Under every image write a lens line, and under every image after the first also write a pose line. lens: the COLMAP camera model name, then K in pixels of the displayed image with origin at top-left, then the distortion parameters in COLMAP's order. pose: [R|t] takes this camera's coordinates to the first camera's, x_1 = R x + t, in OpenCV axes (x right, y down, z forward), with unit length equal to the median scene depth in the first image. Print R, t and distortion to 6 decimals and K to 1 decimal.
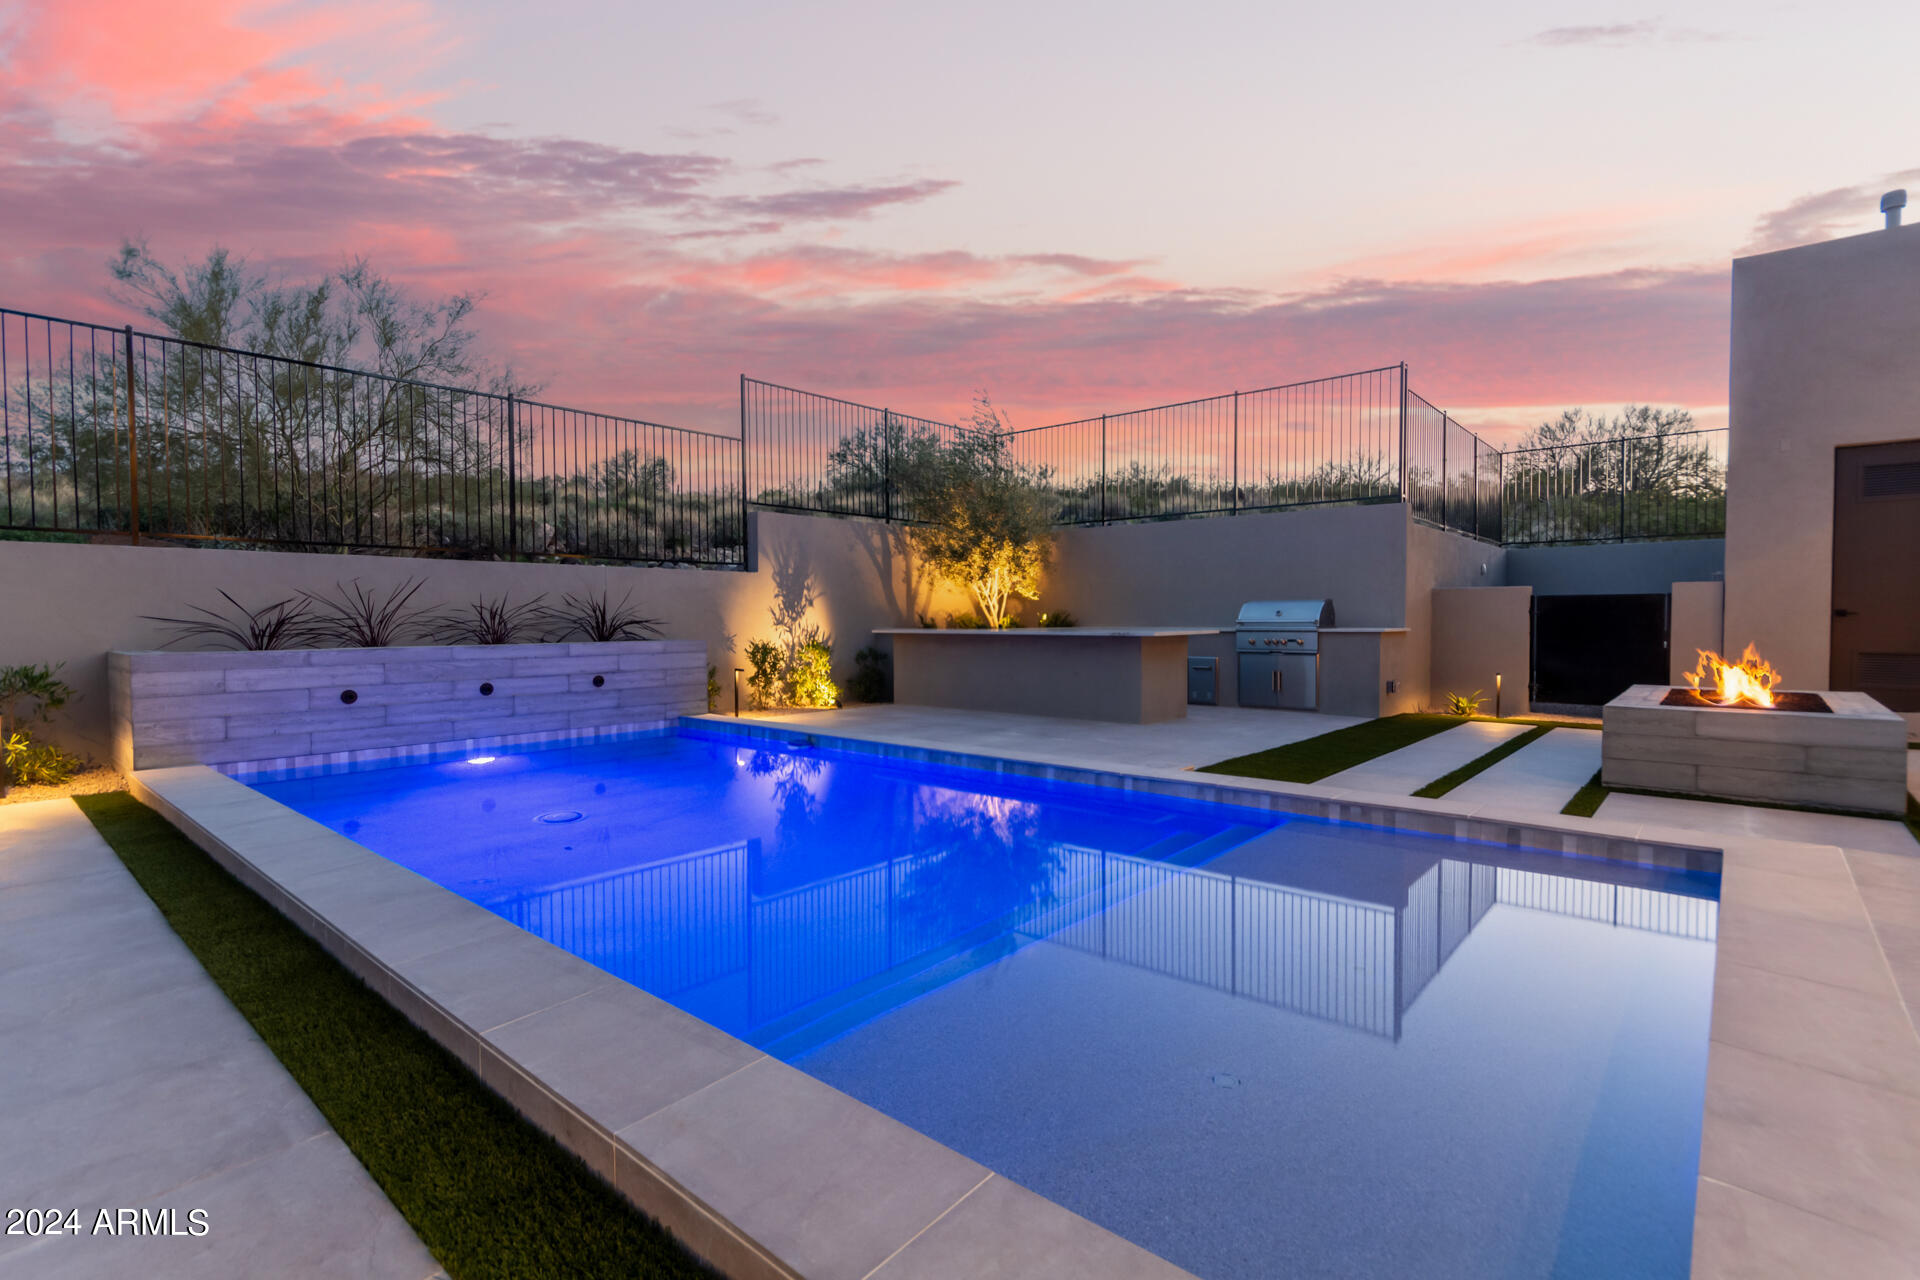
lens RADIAL K [[873.3, 0, 958.3], [0, 873.3, 642.8], [0, 0, 1]] dist [0.012376, 0.000409]
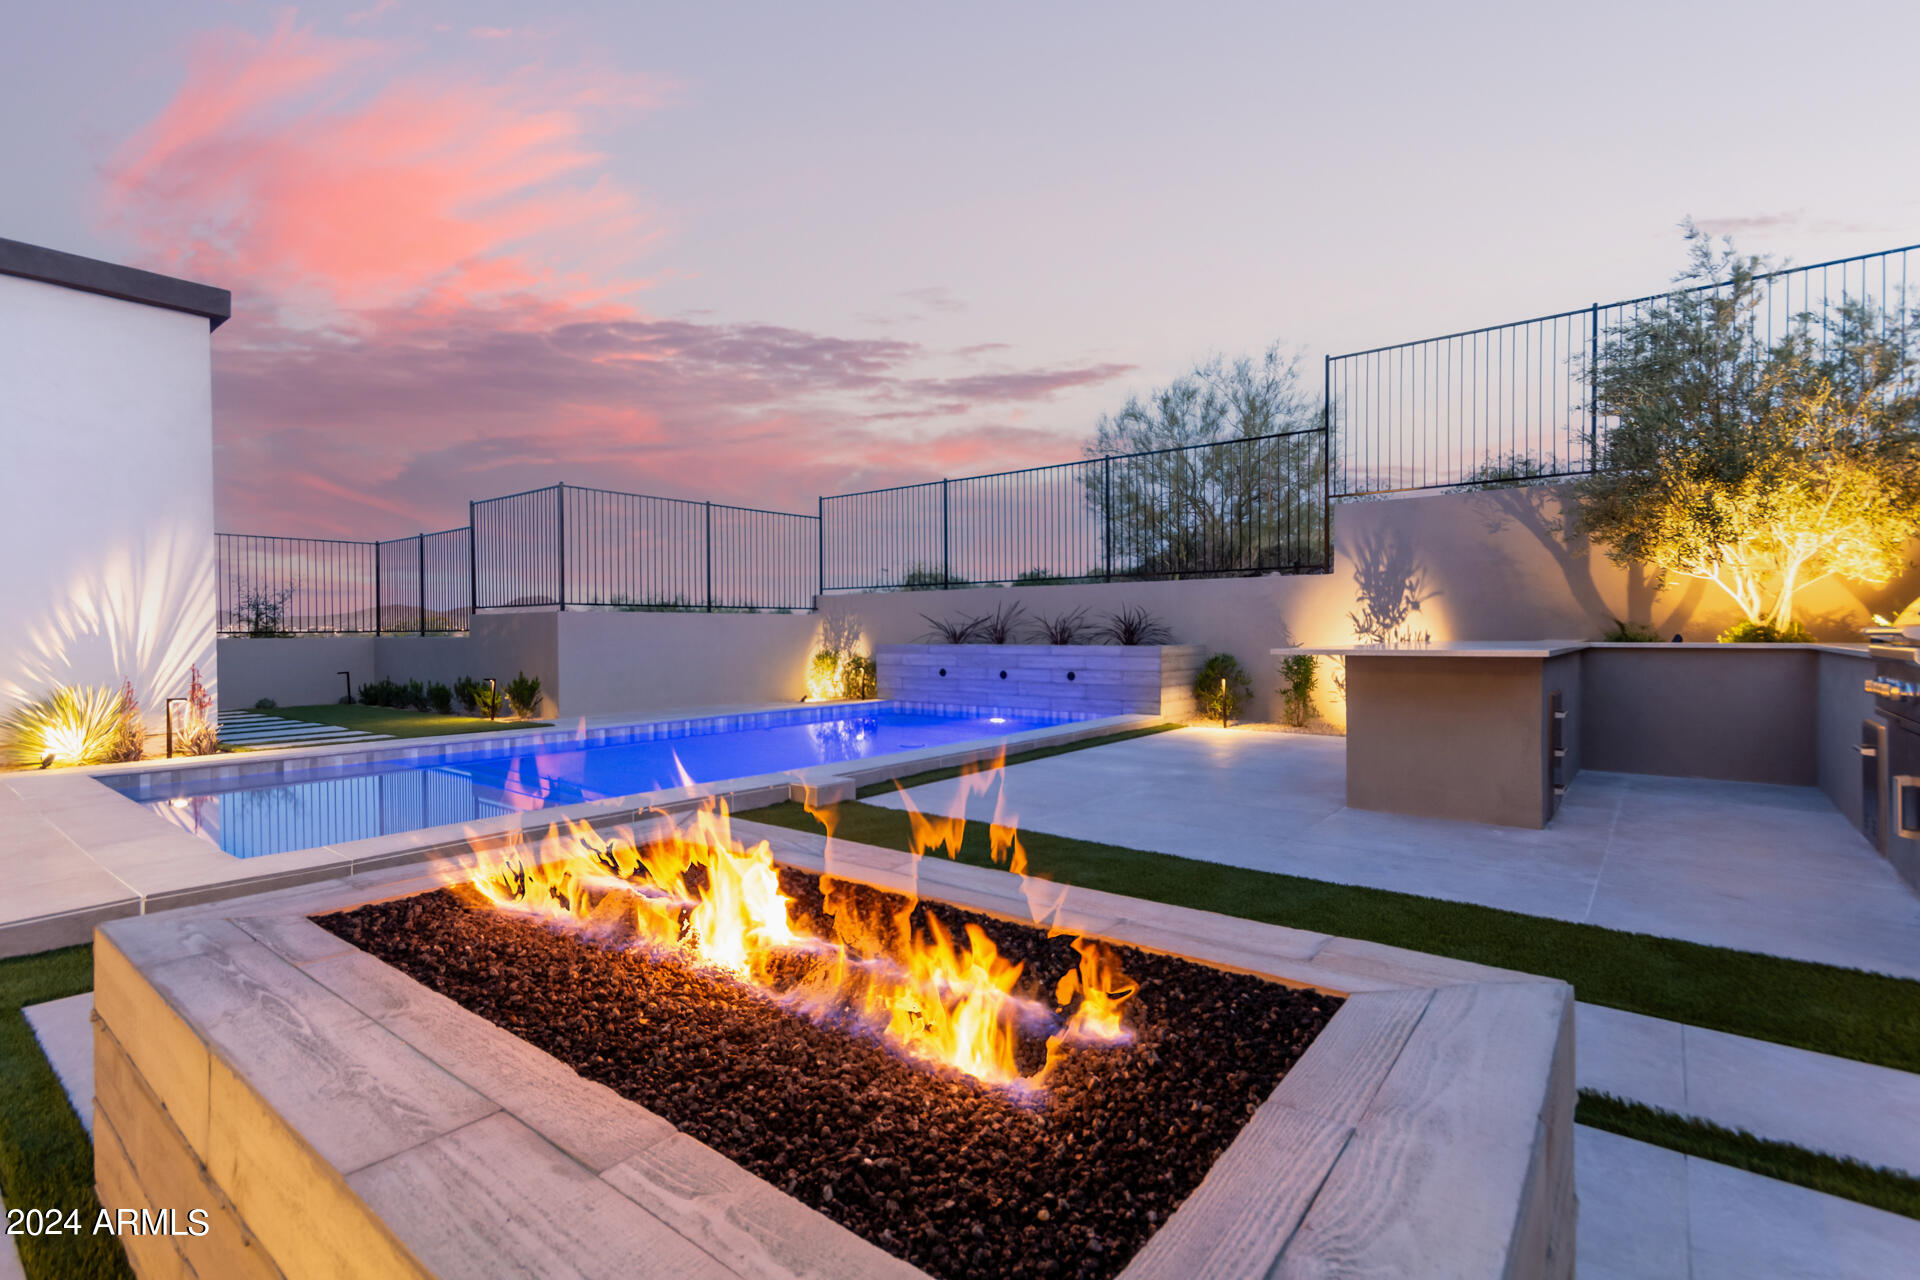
lens RADIAL K [[901.6, 0, 978.5], [0, 901.6, 644.6], [0, 0, 1]] dist [0.002247, 0.000226]
pose [[0.079062, 0.020089, -0.996667, 0.884294], [-0.025307, 0.999515, 0.018139, -0.021764], [0.996548, 0.023789, 0.079532, 0.774392]]
